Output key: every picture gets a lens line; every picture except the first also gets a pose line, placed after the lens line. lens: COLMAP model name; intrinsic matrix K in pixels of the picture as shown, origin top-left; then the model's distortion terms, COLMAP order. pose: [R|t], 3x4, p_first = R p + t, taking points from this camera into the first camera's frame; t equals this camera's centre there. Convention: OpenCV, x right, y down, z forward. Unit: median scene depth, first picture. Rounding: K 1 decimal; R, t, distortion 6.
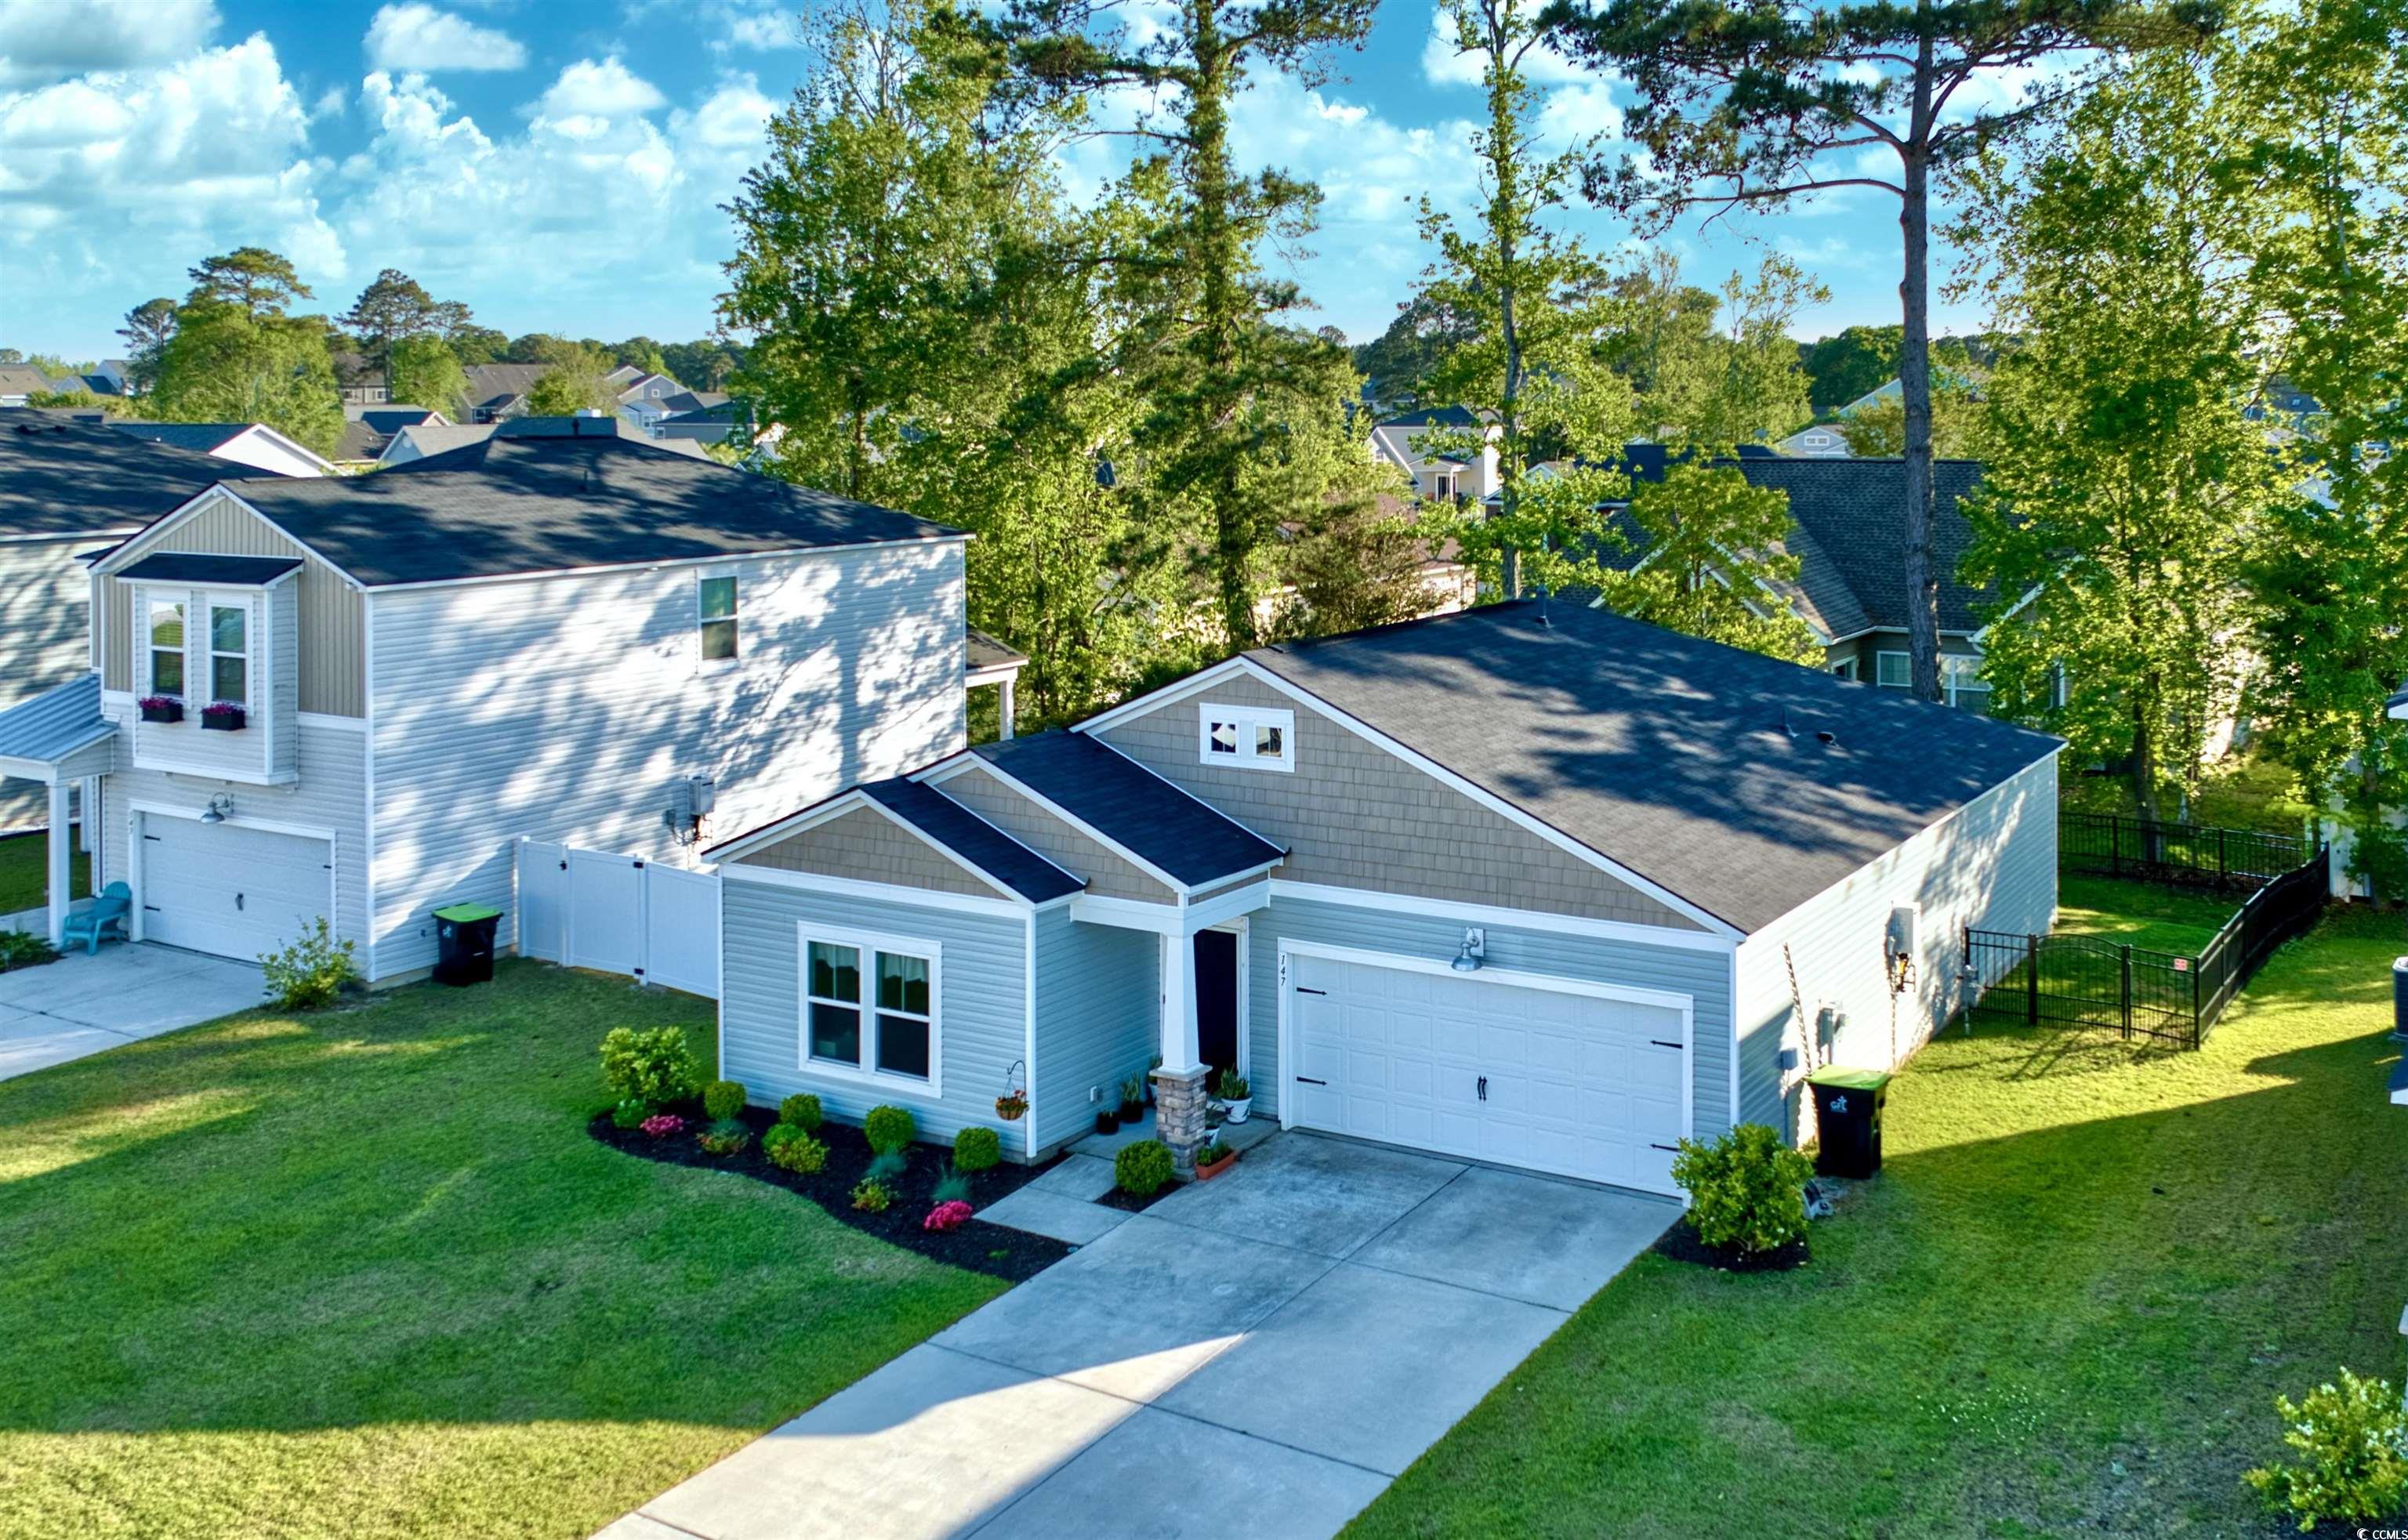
lens RADIAL K [[2294.6, 0, 1204.0], [0, 2294.6, 770.0], [0, 0, 1]] dist [0.000132, -0.005286]
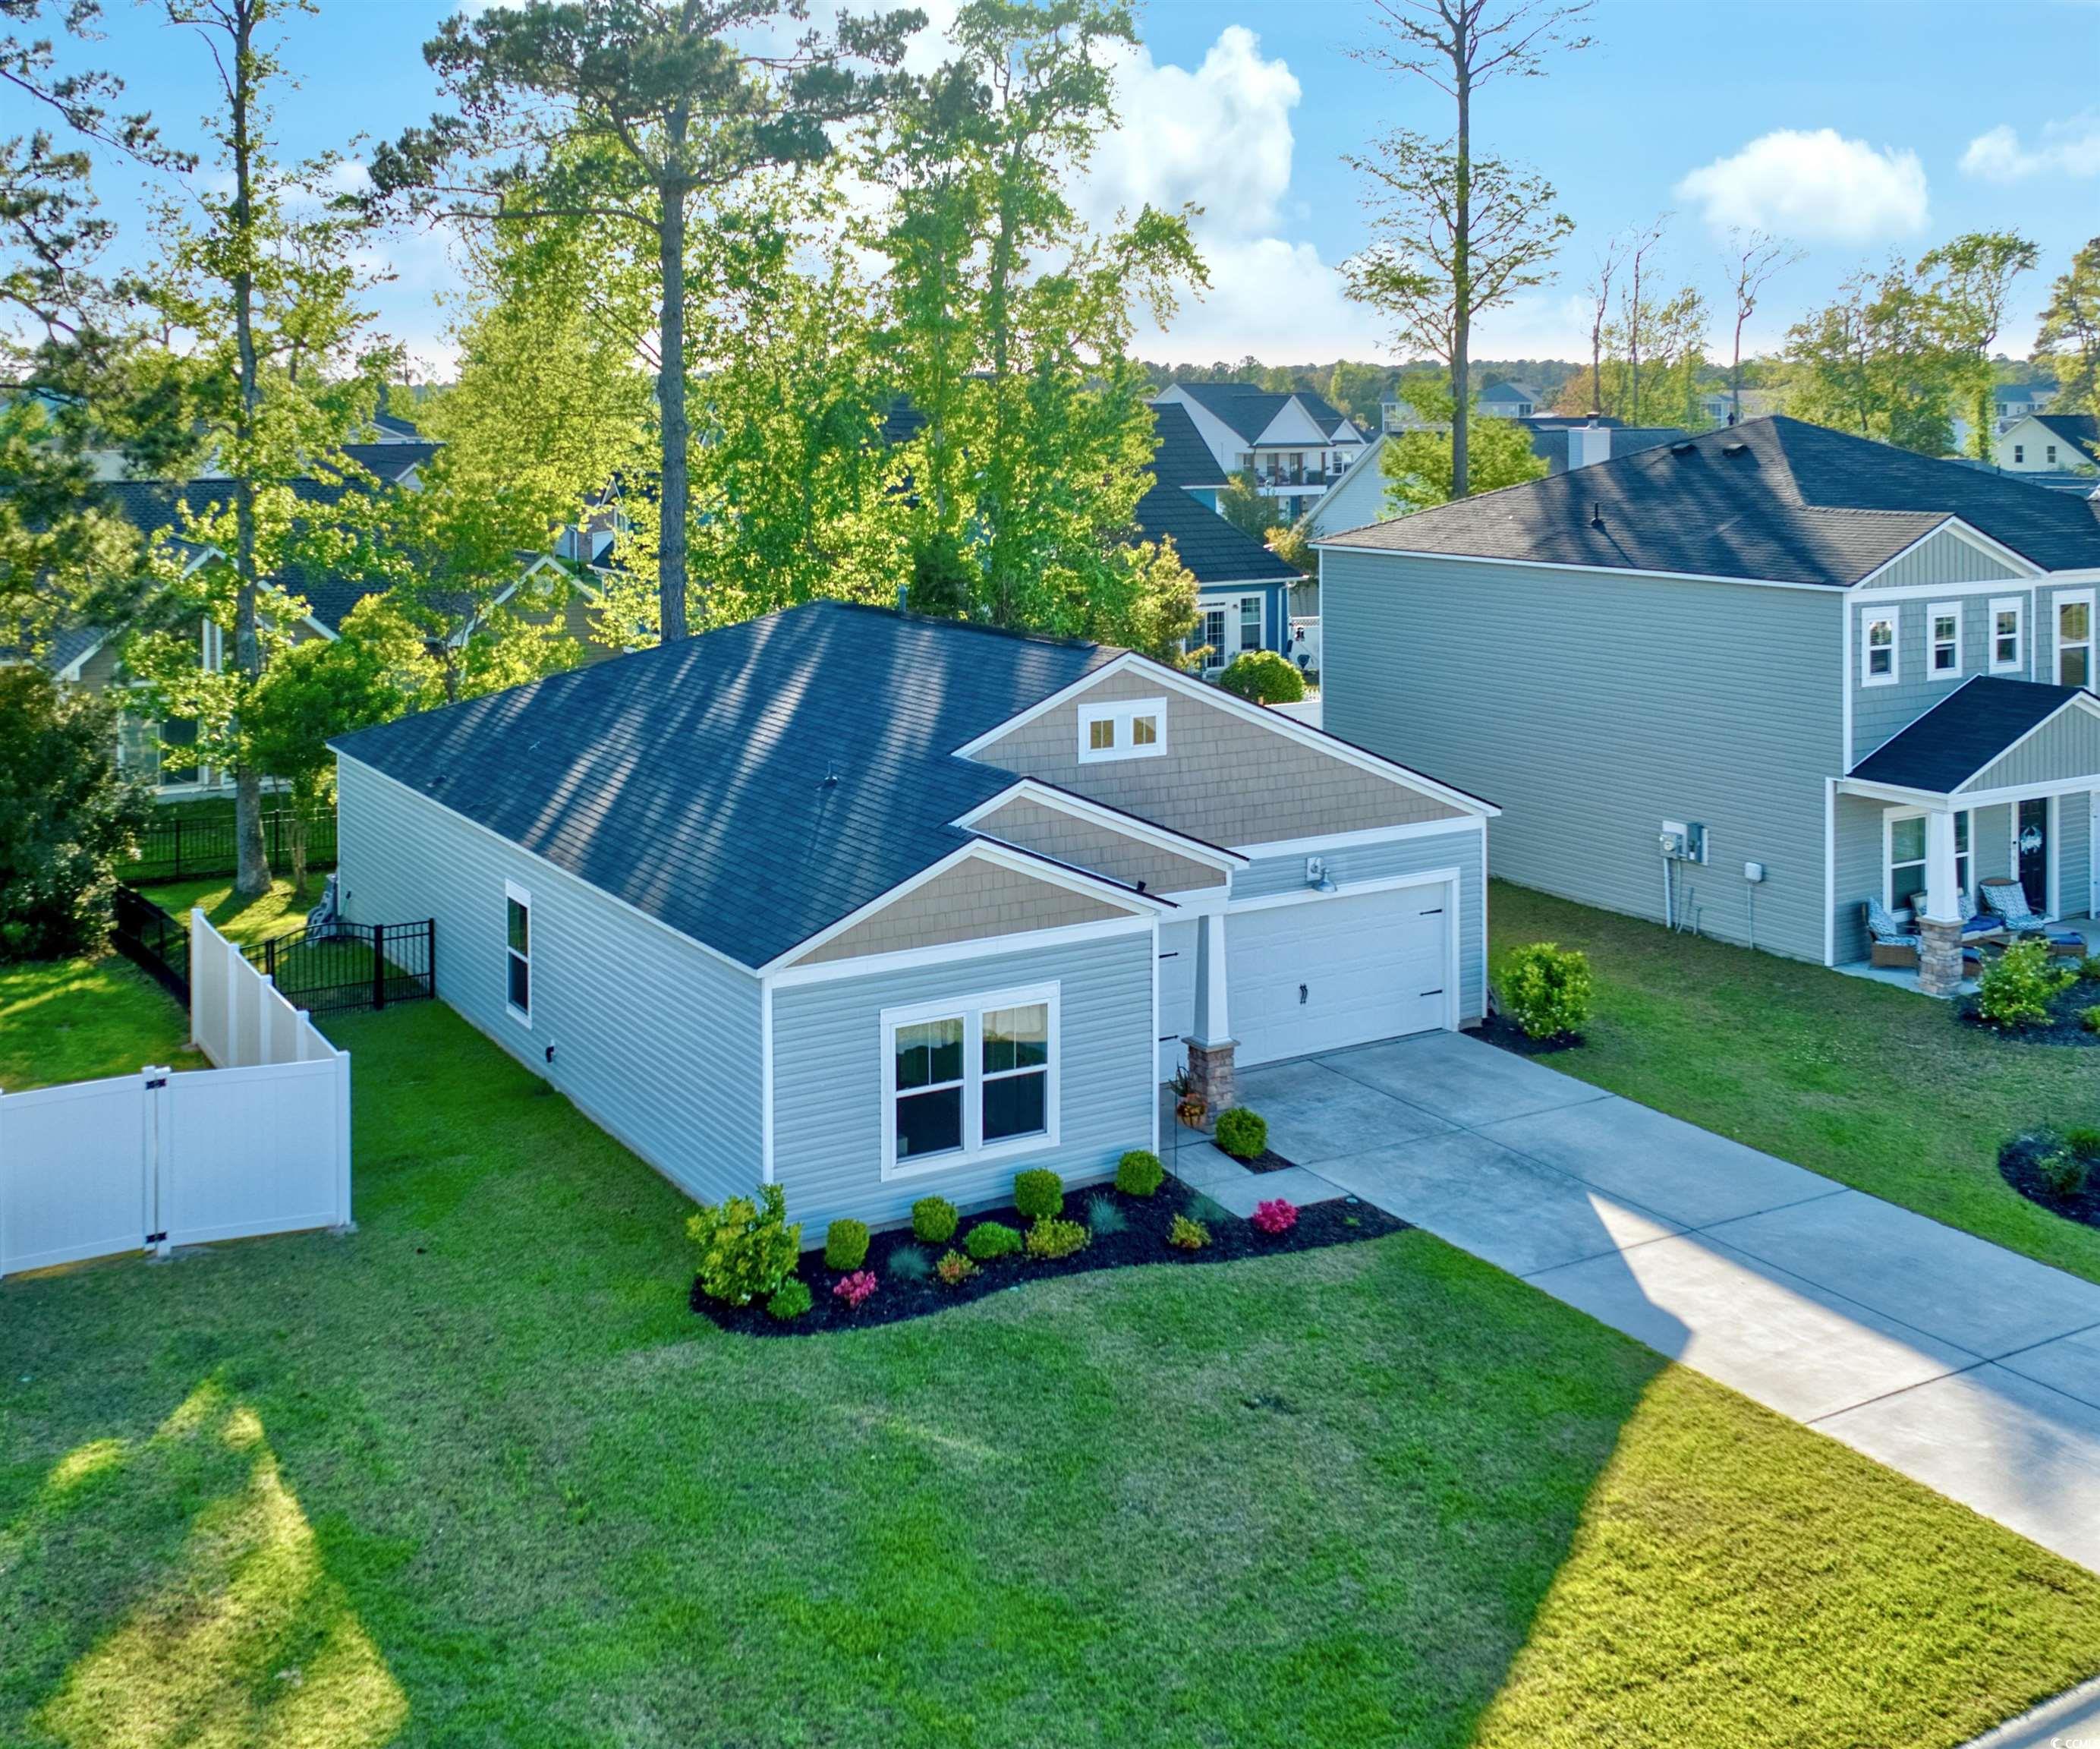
lens RADIAL K [[2089.9, 0, 1050.0], [0, 2089.9, 874.5], [0, 0, 1]] dist [-0.011228, -0.000644]
pose [[0.431475, -0.182795, 0.883411, -0.857532], [0.147338, 0.980386, 0.130898, -0.080148], [-0.890012, 0.073681, 0.449945, 0.606743]]
